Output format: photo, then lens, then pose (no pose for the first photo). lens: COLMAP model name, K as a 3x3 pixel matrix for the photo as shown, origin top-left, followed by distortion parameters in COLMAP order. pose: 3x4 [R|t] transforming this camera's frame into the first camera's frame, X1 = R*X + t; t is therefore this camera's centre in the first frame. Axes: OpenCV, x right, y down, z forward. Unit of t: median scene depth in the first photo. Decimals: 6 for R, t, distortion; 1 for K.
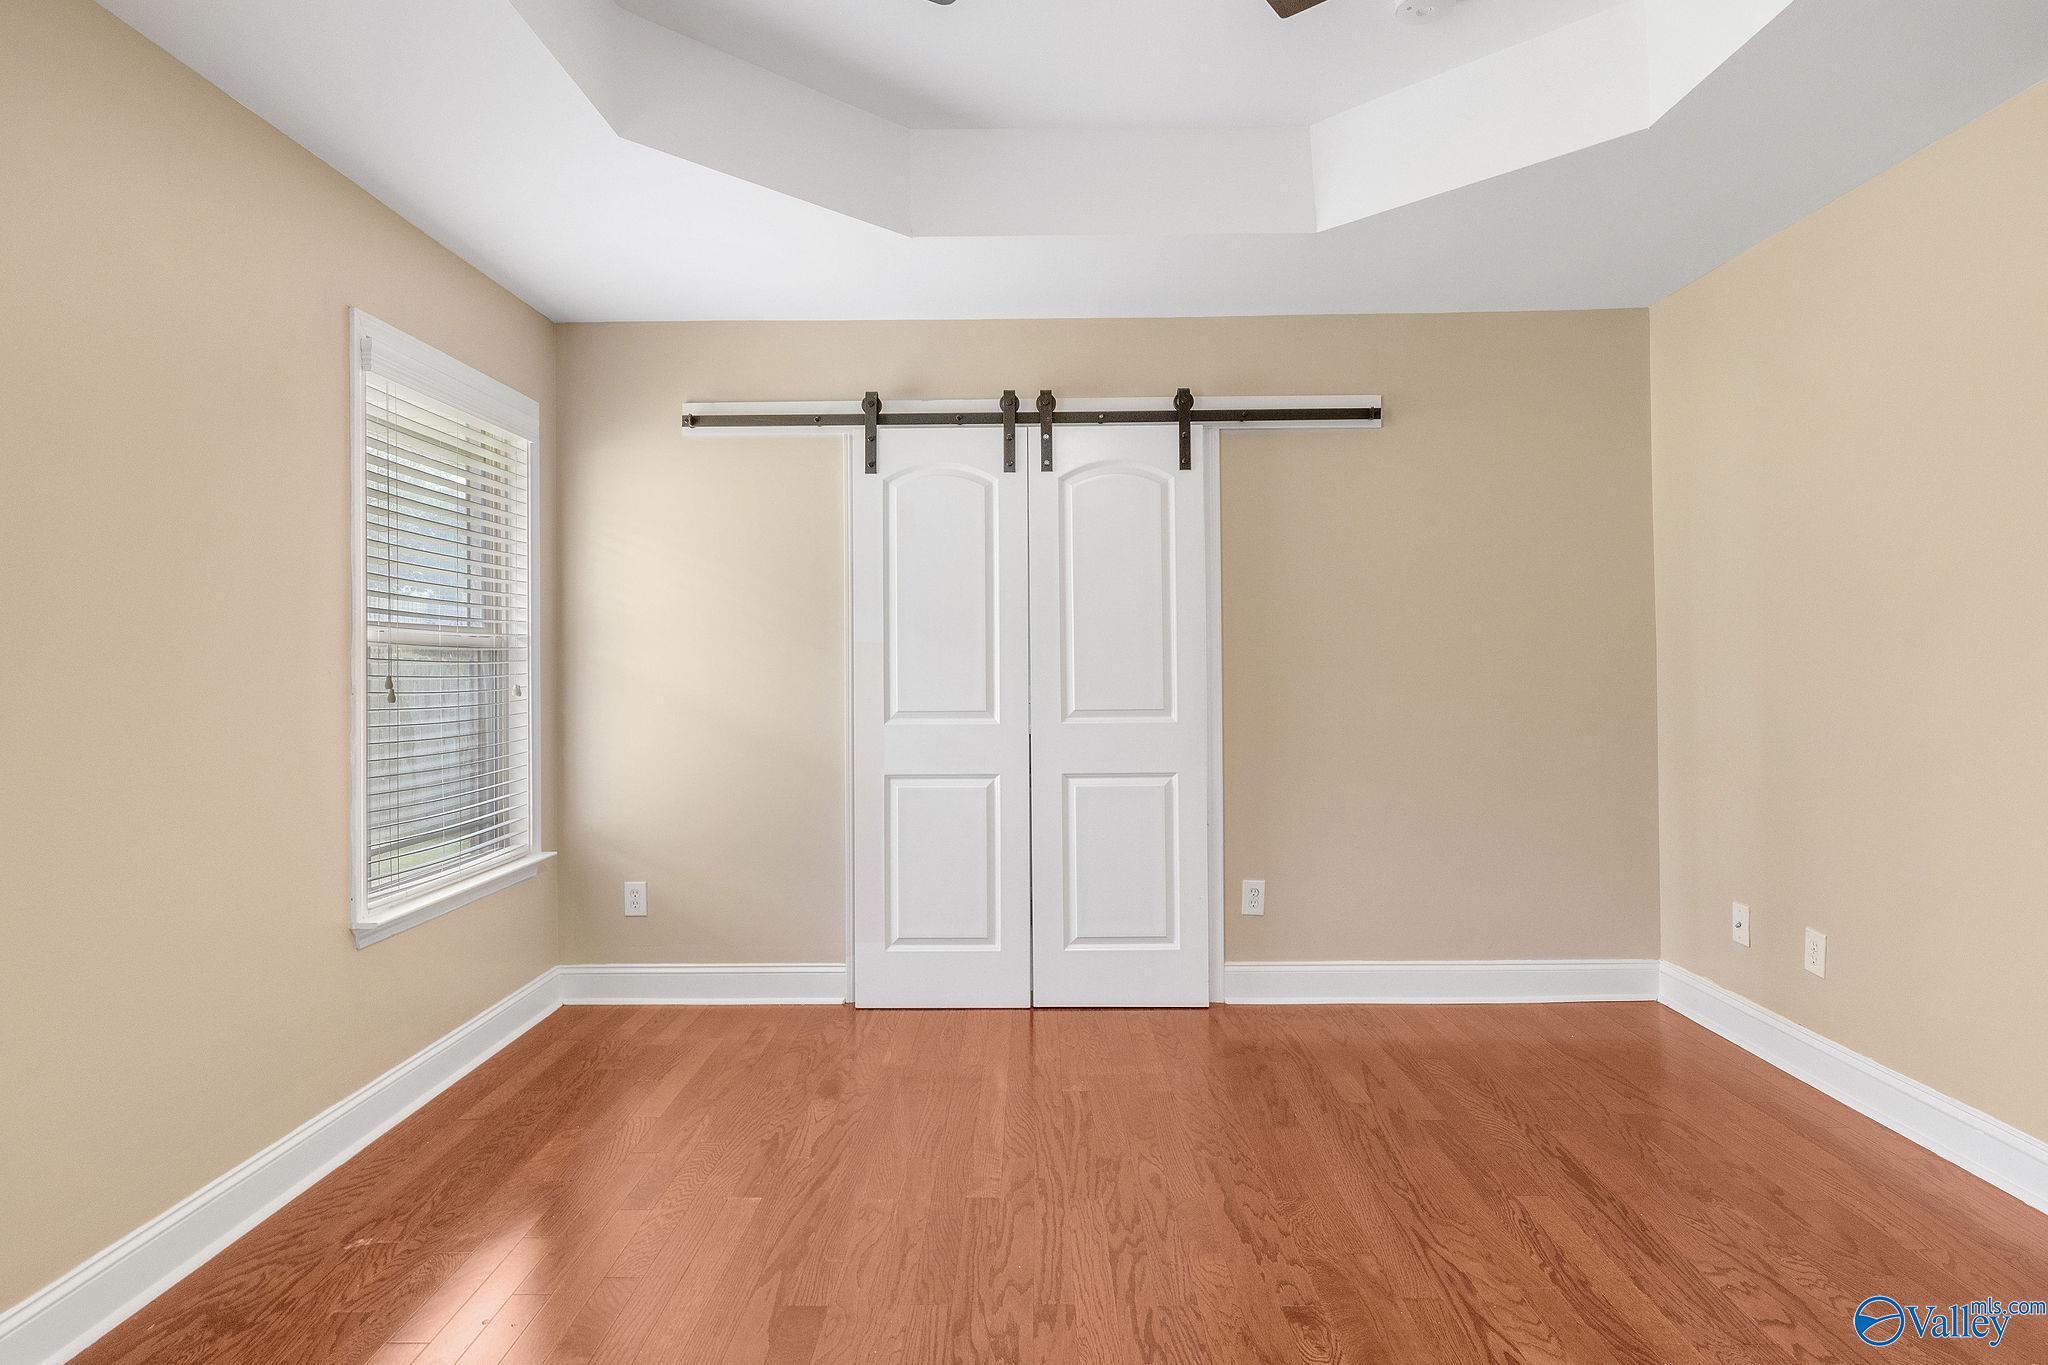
lens RADIAL K [[1058.7, 0, 1052.5], [0, 1058.7, 654.2], [0, 0, 1]] dist [0.001300, -0.000853]
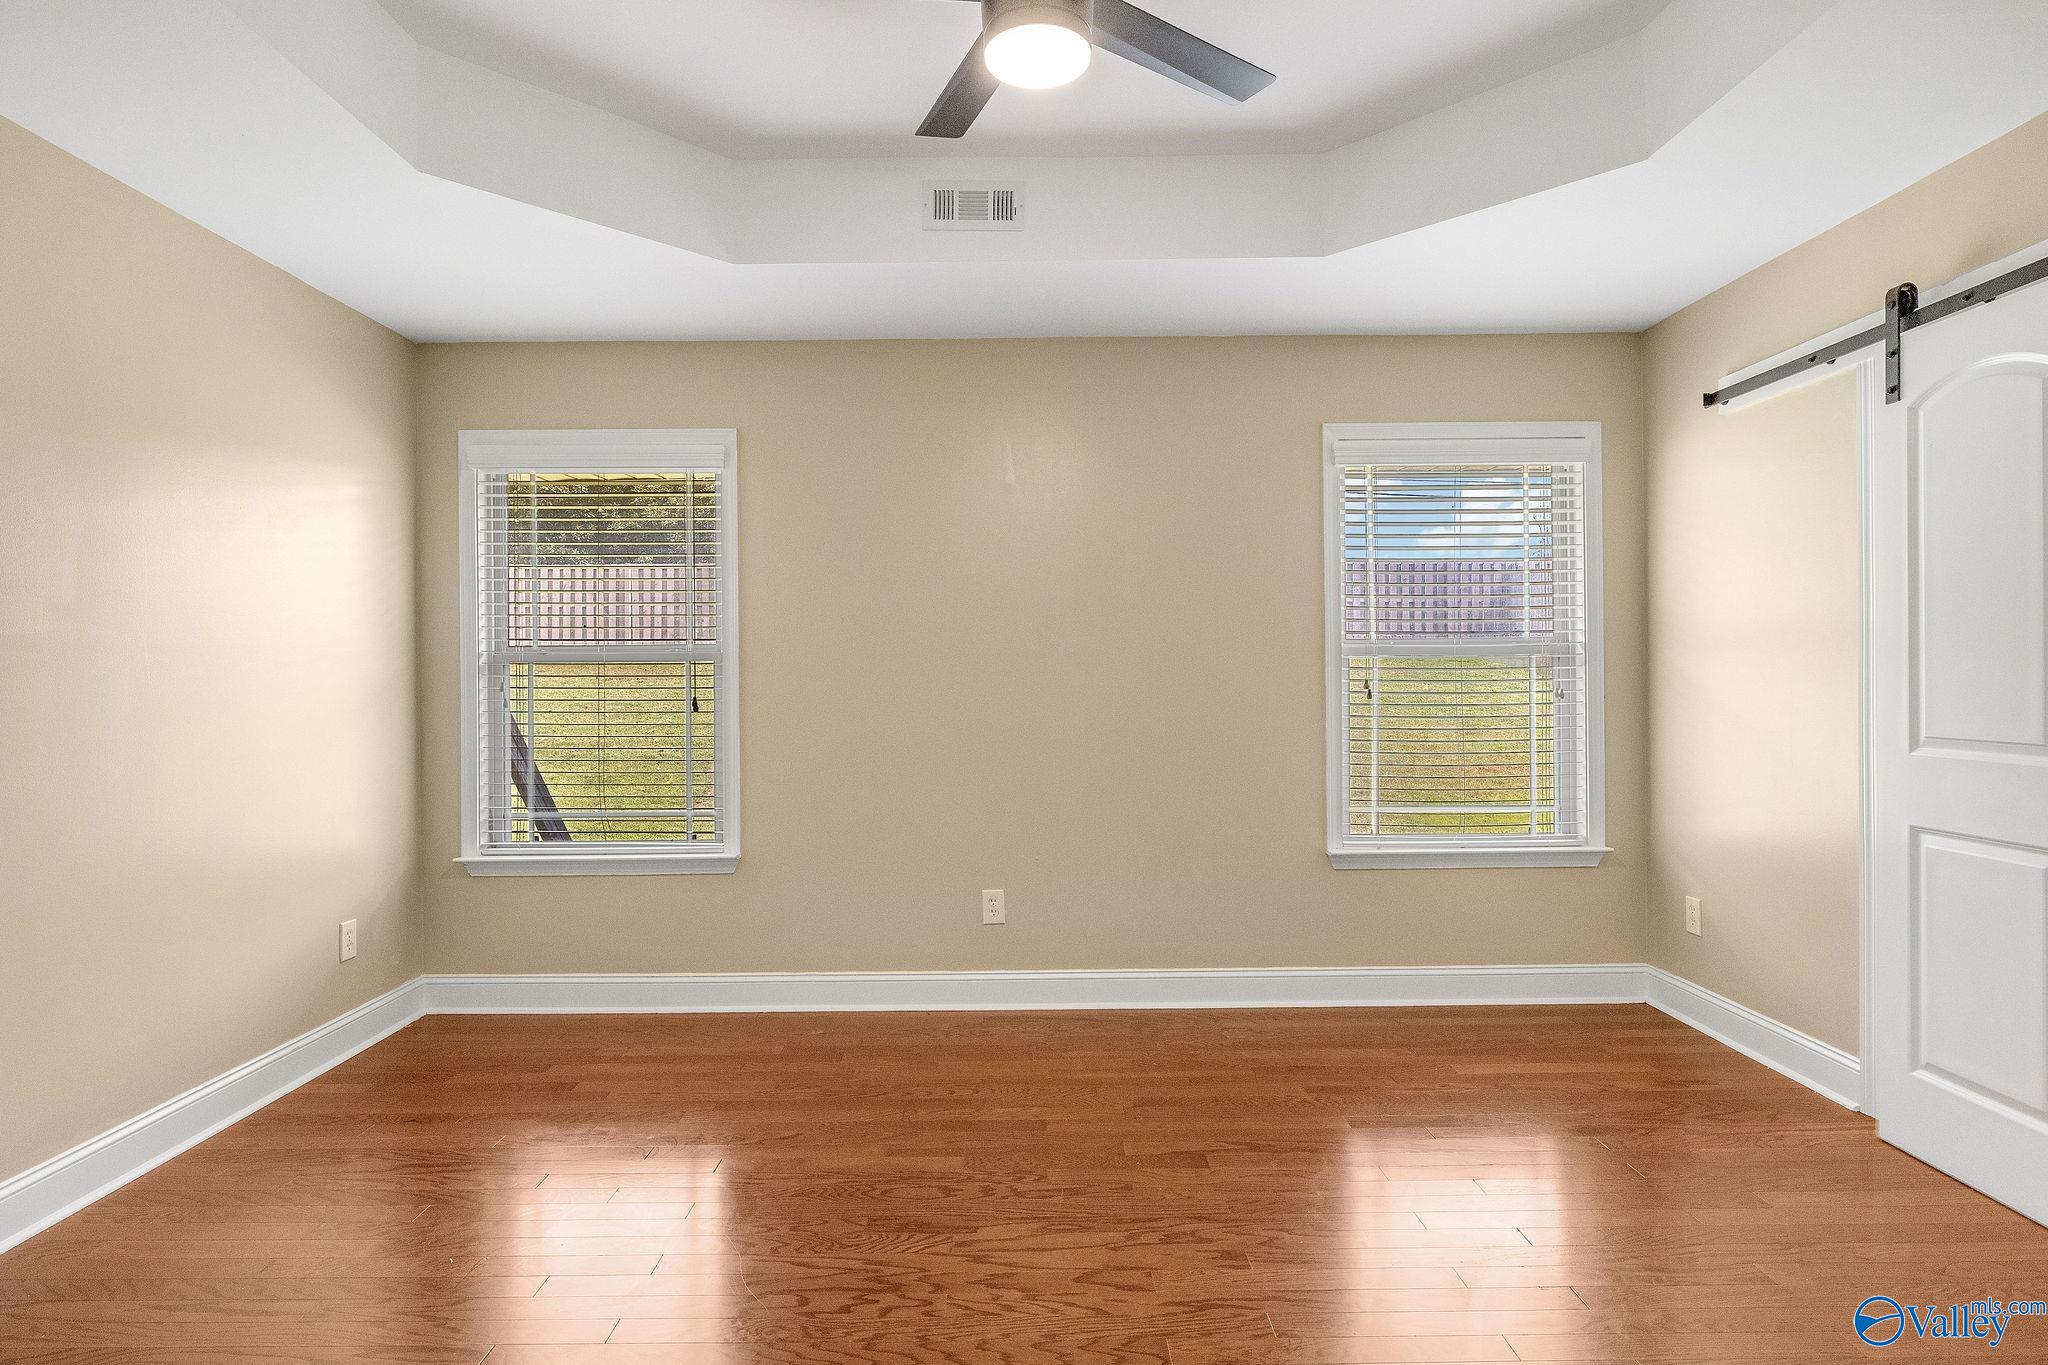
lens RADIAL K [[1106.1, 0, 1027.7], [0, 1106.1, 681.7], [0, 0, 1]] dist [0.003552, 0.000313]
pose [[0.012309, 0.006845, -0.999901, 0.606759], [0.021582, 0.999742, 0.007110, 0.002654], [0.999691, -0.021667, 0.012158, 0.411657]]
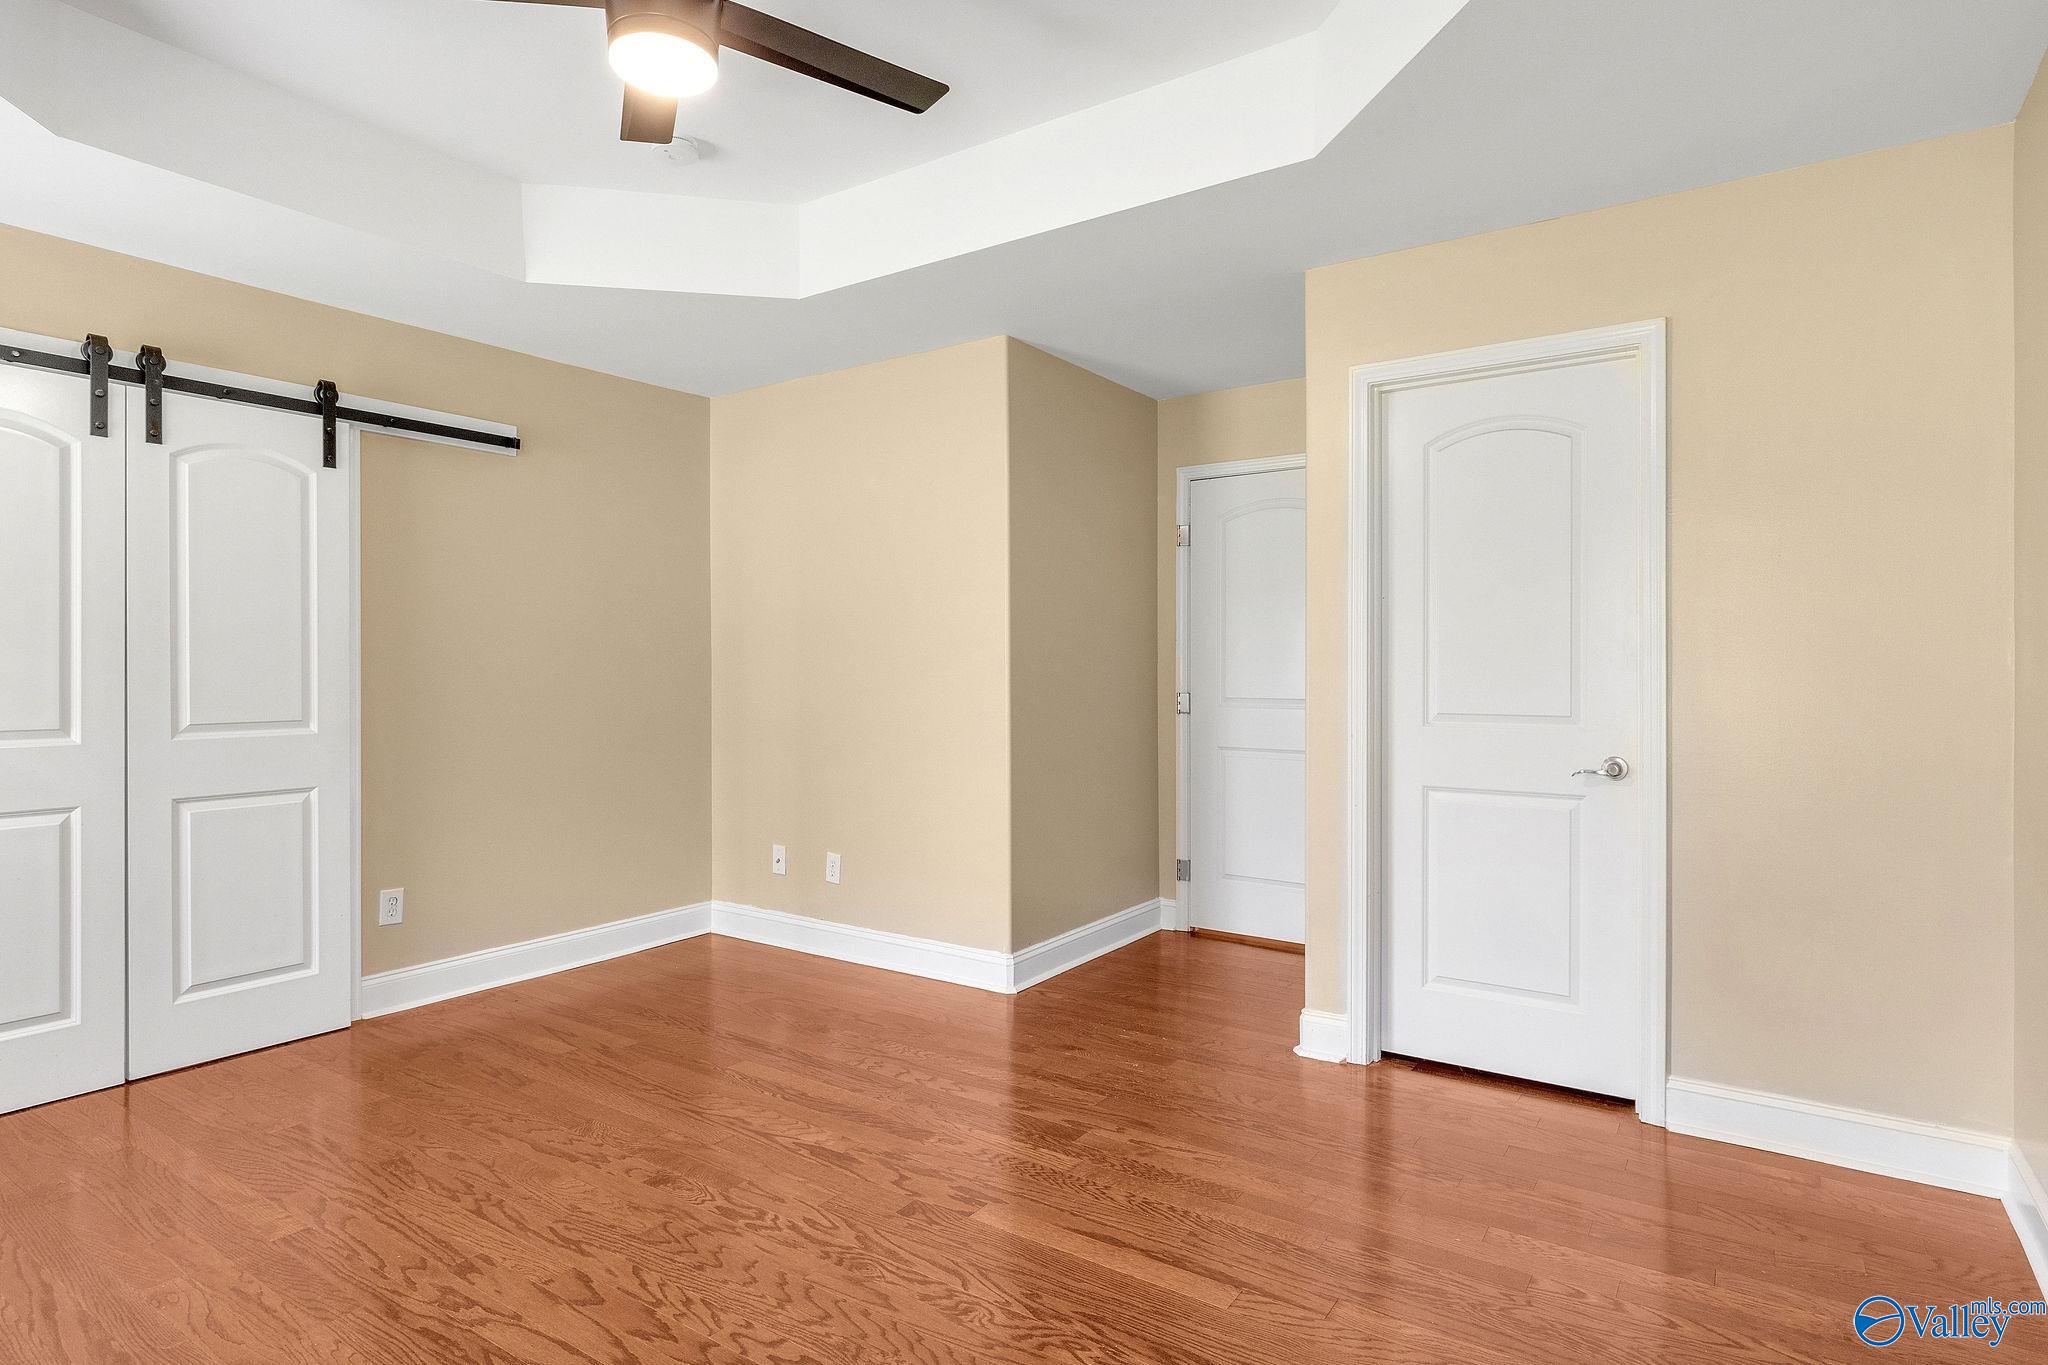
lens RADIAL K [[1068.5, 0, 970.9], [0, 1068.5, 675.5], [0, 0, 1]] dist [0.003450, -0.000097]
pose [[0.591787, 0.002529, 0.806090, -0.308184], [-0.011837, 0.999915, 0.005552, 0.000257], [-0.806008, -0.012827, 0.591766, -0.033310]]
